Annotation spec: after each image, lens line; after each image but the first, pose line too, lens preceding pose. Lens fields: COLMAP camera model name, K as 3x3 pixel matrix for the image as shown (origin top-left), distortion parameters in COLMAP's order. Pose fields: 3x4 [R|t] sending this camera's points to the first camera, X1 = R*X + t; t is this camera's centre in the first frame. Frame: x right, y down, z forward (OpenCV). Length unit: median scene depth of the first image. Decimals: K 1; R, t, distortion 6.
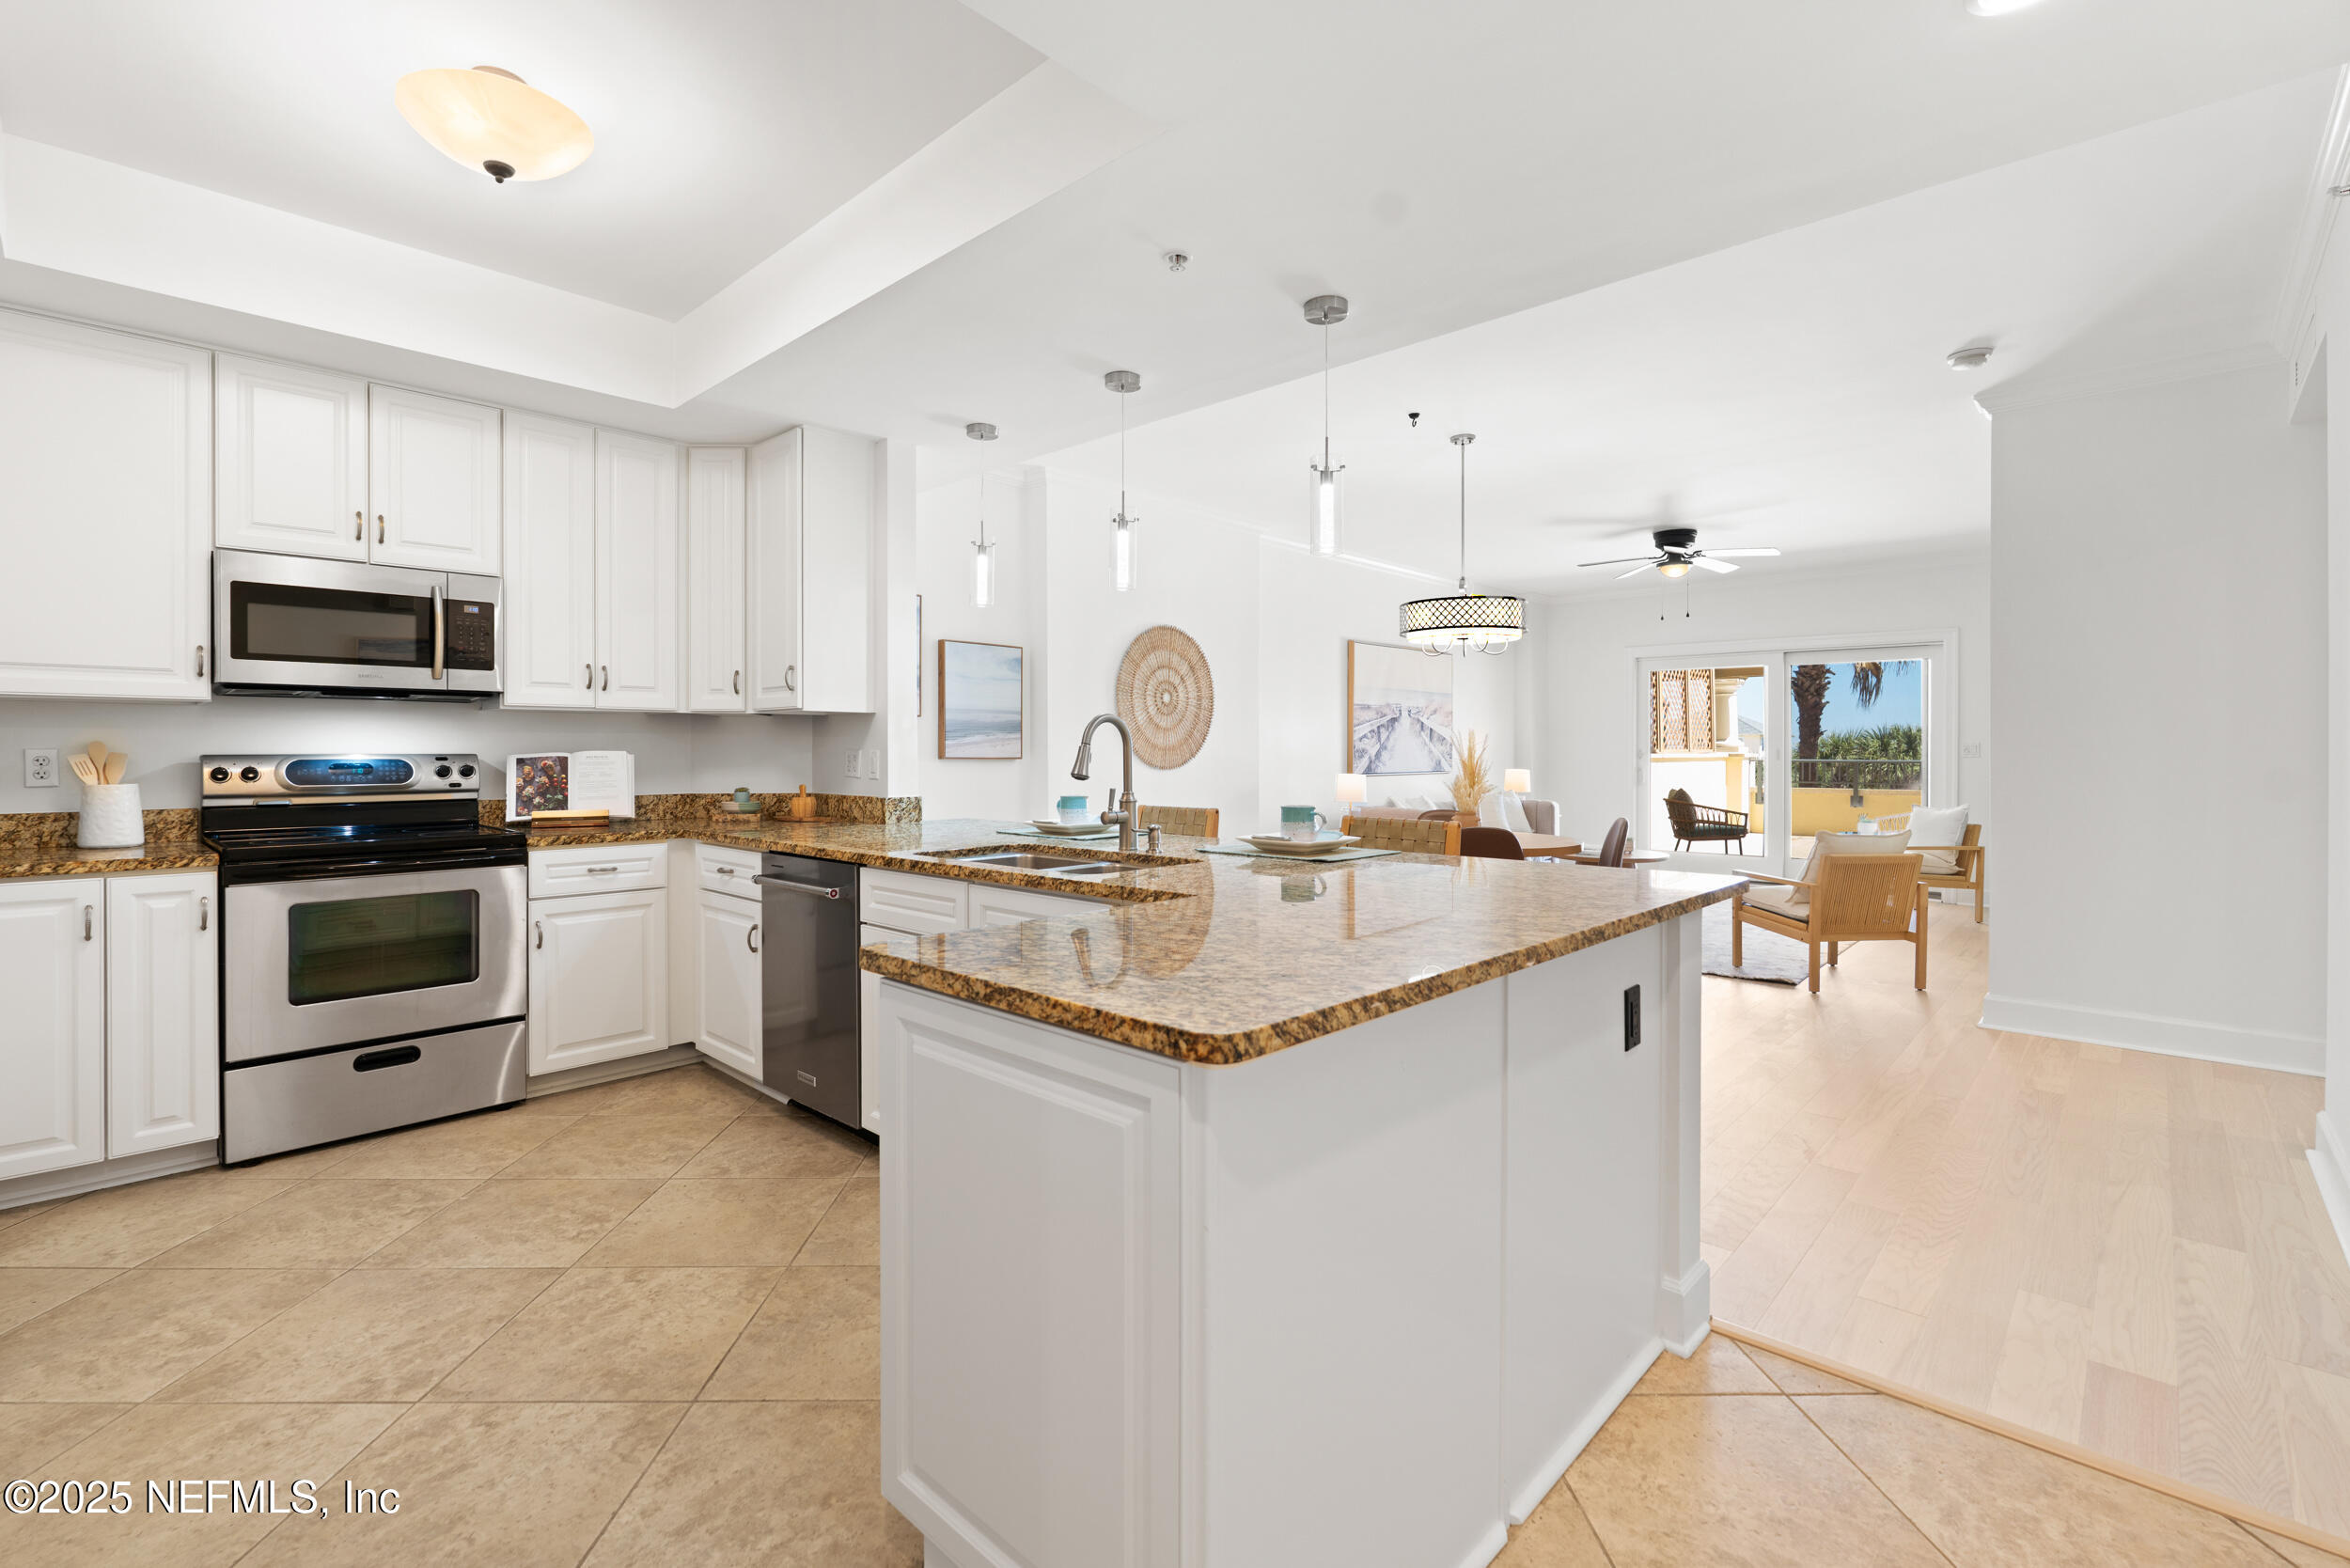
lens RADIAL K [[1038.3, 0, 1161.6], [0, 1038.3, 755.1], [0, 0, 1]] dist [-0.009040, 0.000506]
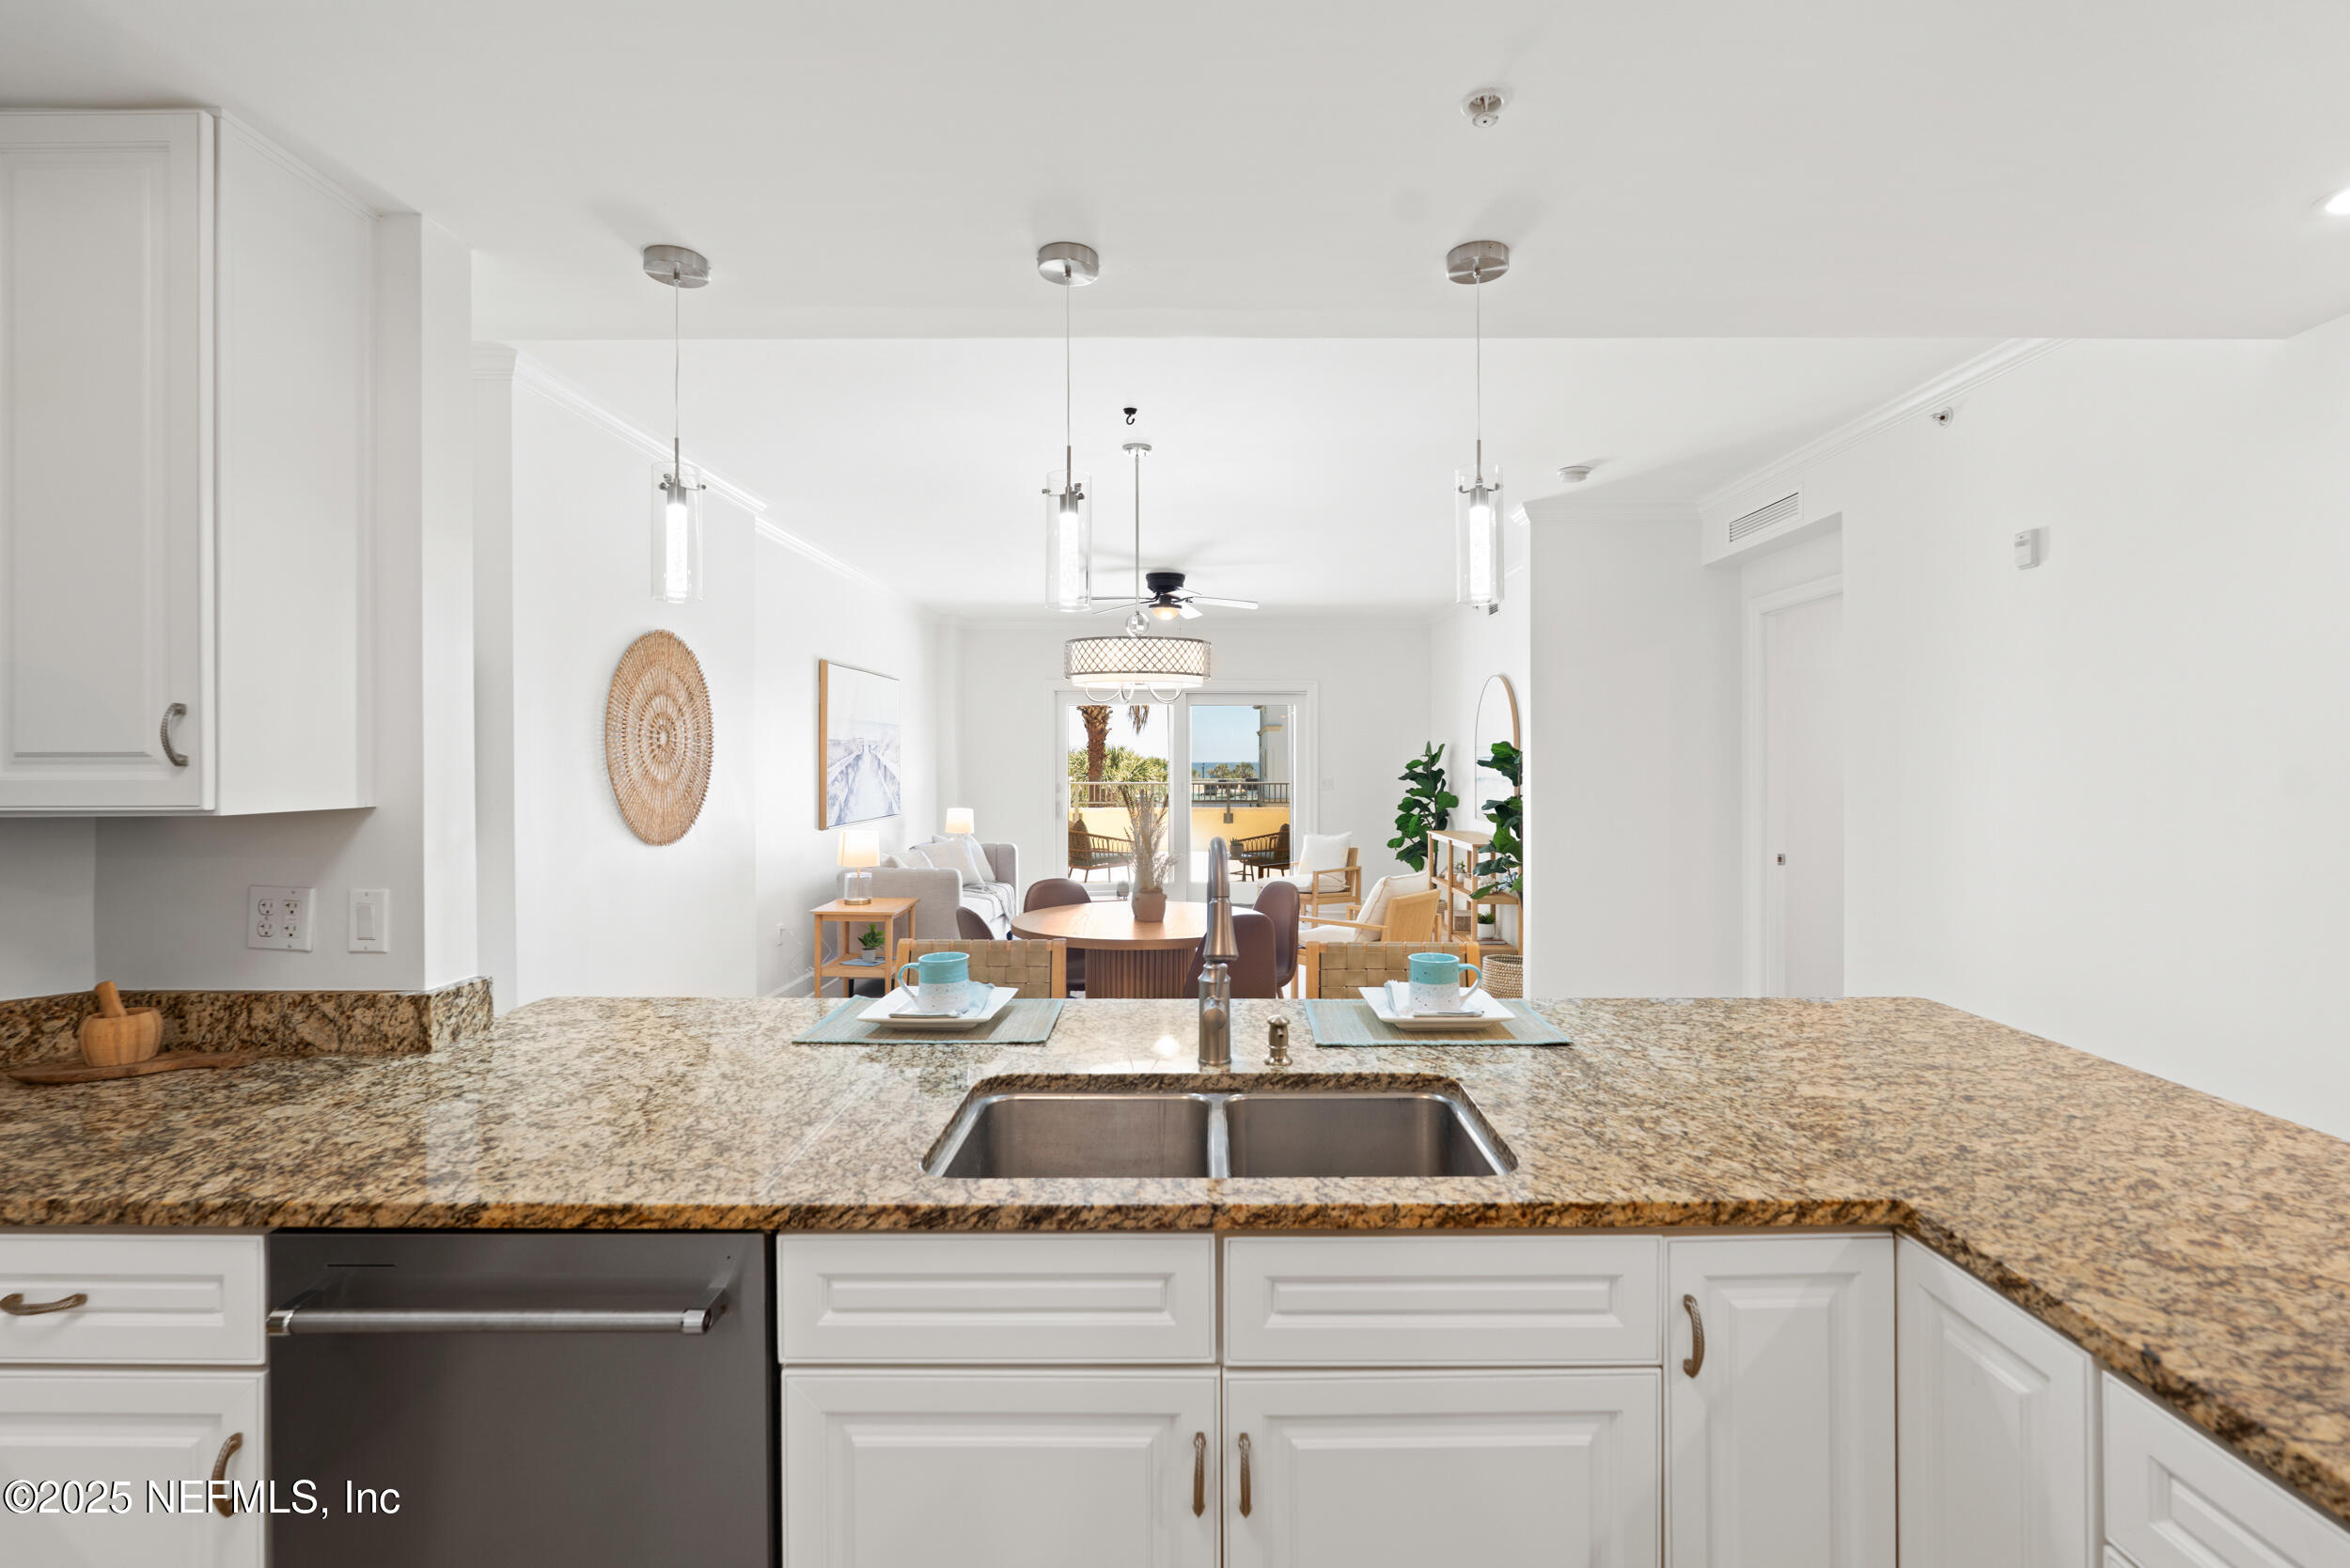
lens RADIAL K [[1055.4, 0, 1189.3], [0, 1055.4, 760.4], [0, 0, 1]] dist [-0.001742, -0.000203]
pose [[0.726951, -0.002721, 0.686684, -0.354313], [0.005552, 0.999983, -0.001915, -0.061775], [-0.686667, 0.005205, 0.726953, 0.443645]]
